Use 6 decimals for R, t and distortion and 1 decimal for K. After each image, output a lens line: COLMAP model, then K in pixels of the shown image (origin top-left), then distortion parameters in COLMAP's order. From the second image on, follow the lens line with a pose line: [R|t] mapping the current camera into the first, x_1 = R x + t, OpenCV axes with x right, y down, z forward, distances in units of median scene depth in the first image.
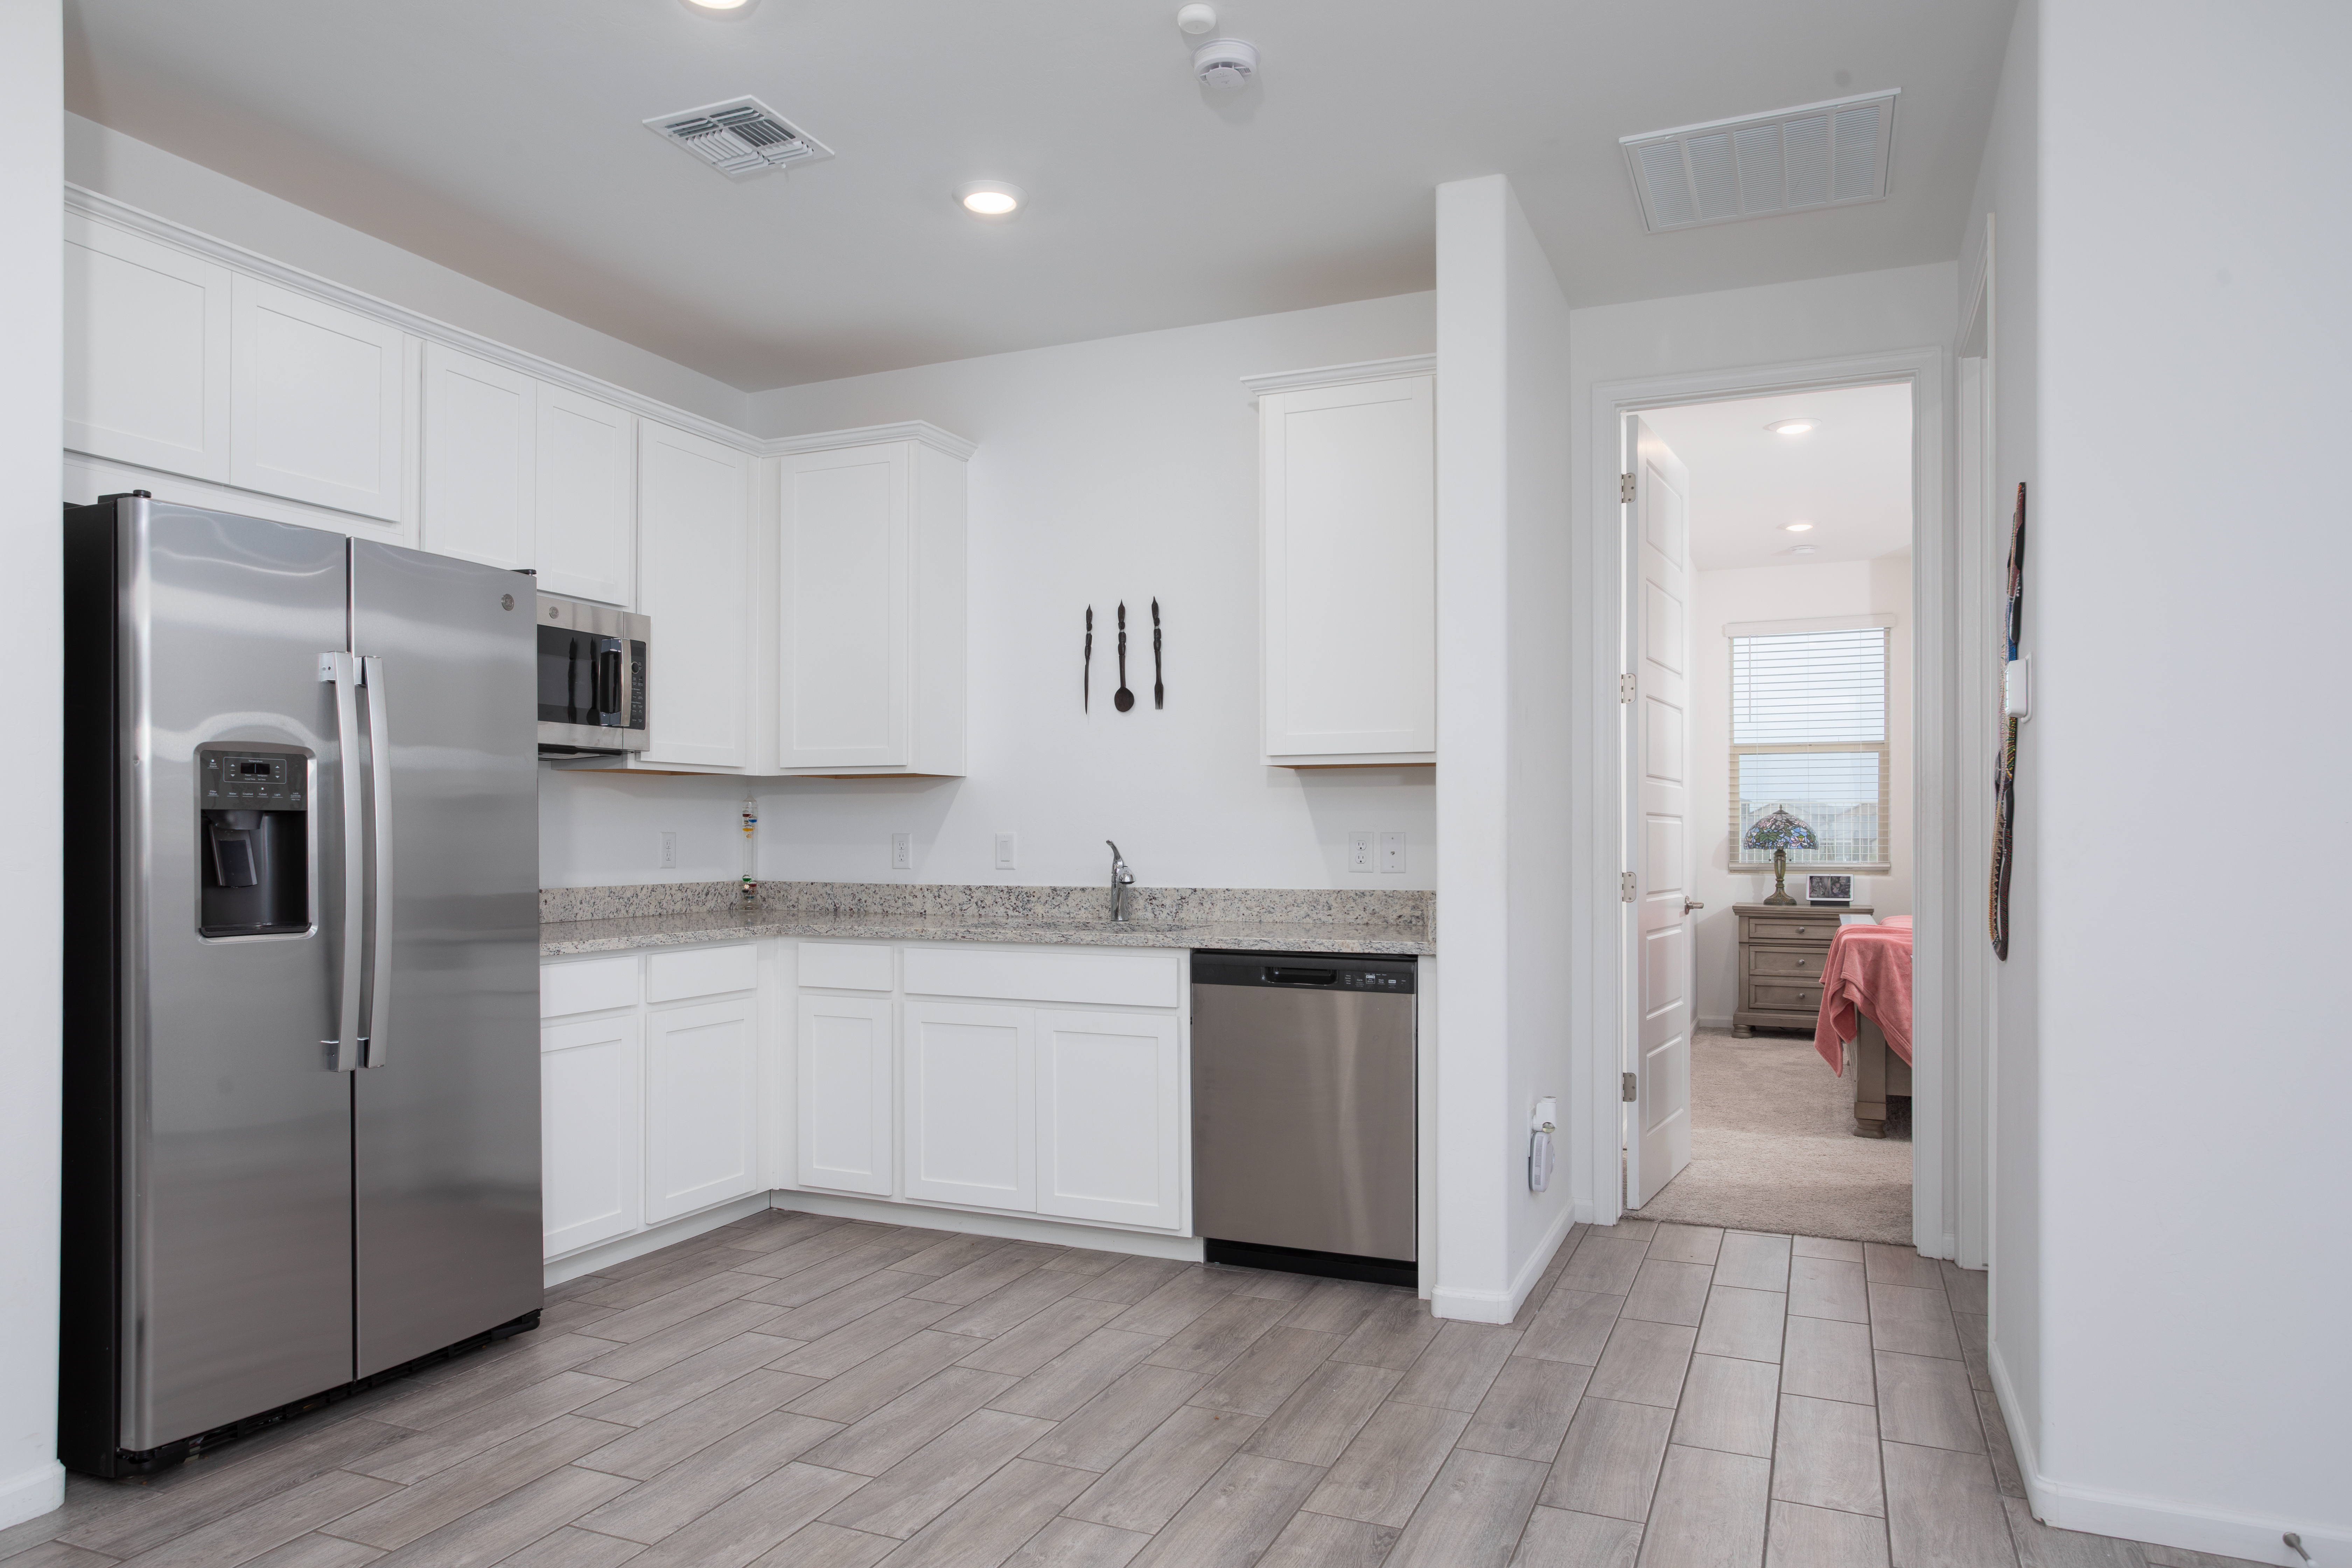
lens RADIAL K [[1518.8, 0, 1176.0], [0, 1518.8, 784.0], [0, 0, 1]] dist [-0.001268, 0.002004]
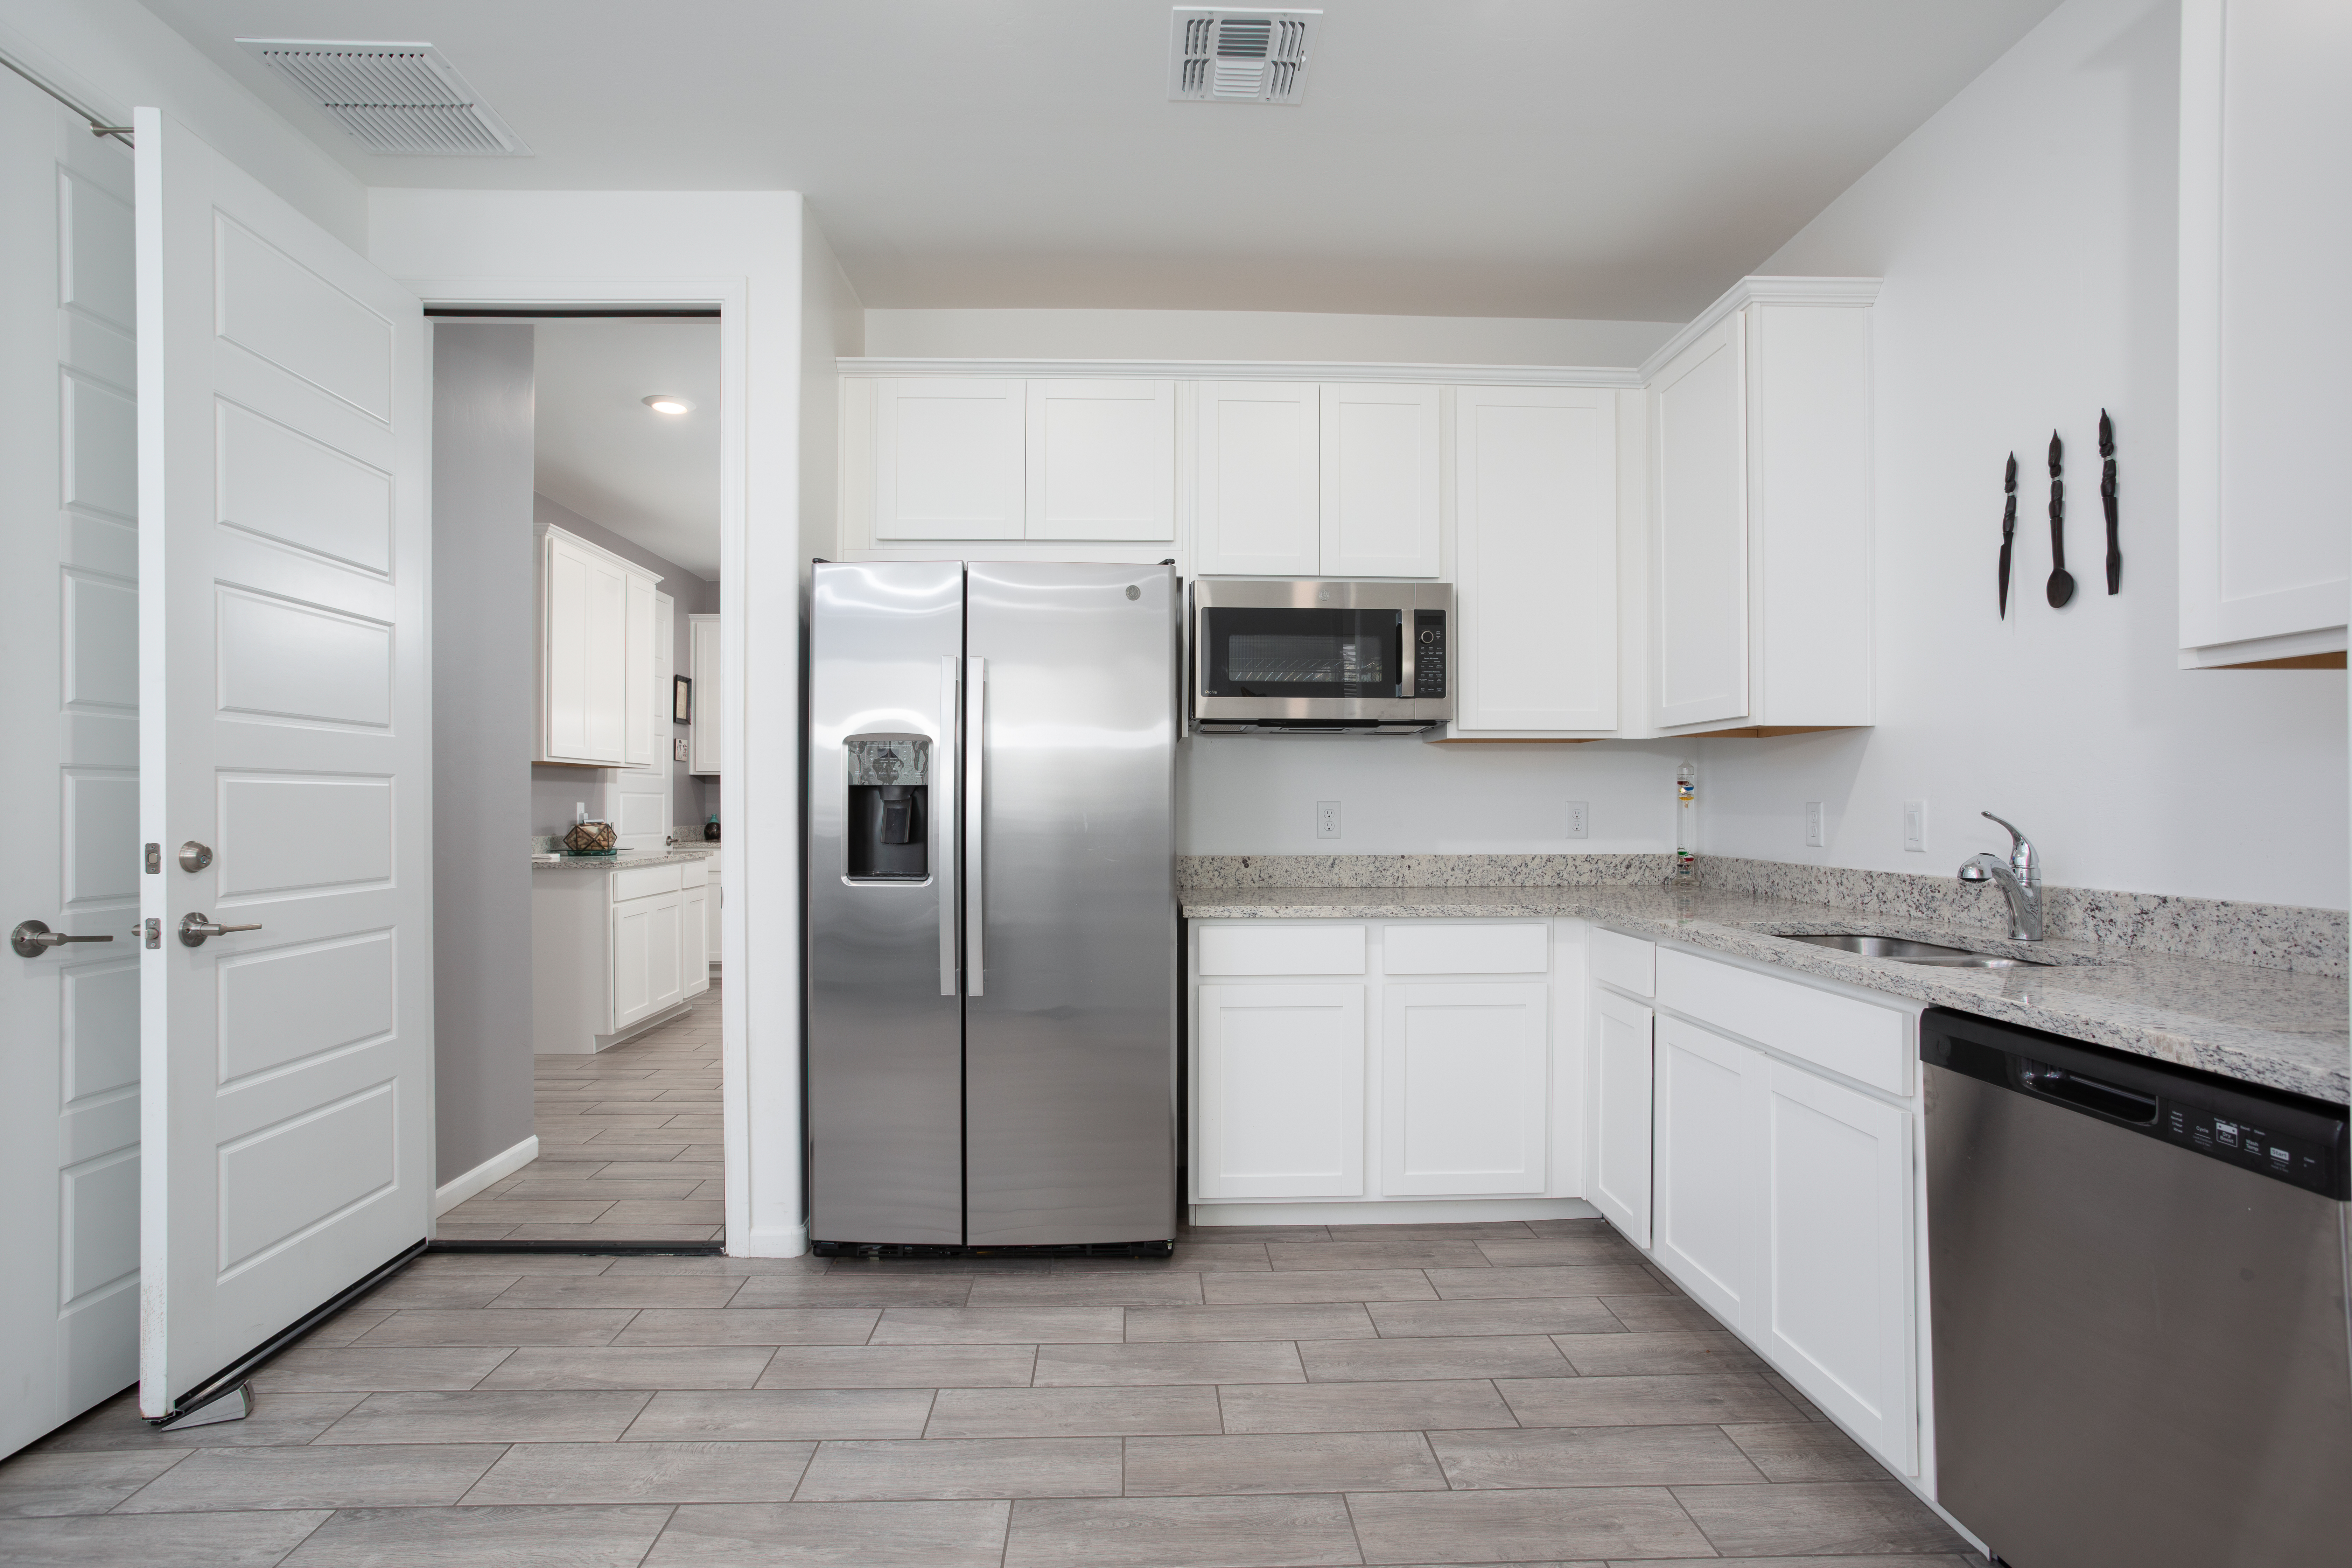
lens RADIAL K [[1159.1, 0, 1176.0], [0, 1159.1, 784.0], [0, 0, 1]] dist [-0.067855, 0.040080]
pose [[0.423475, -0.016305, -0.905761, 0.288197], [0.030027, 0.999541, -0.003954, 0.020122], [0.905410, -0.025523, 0.423771, 0.581202]]
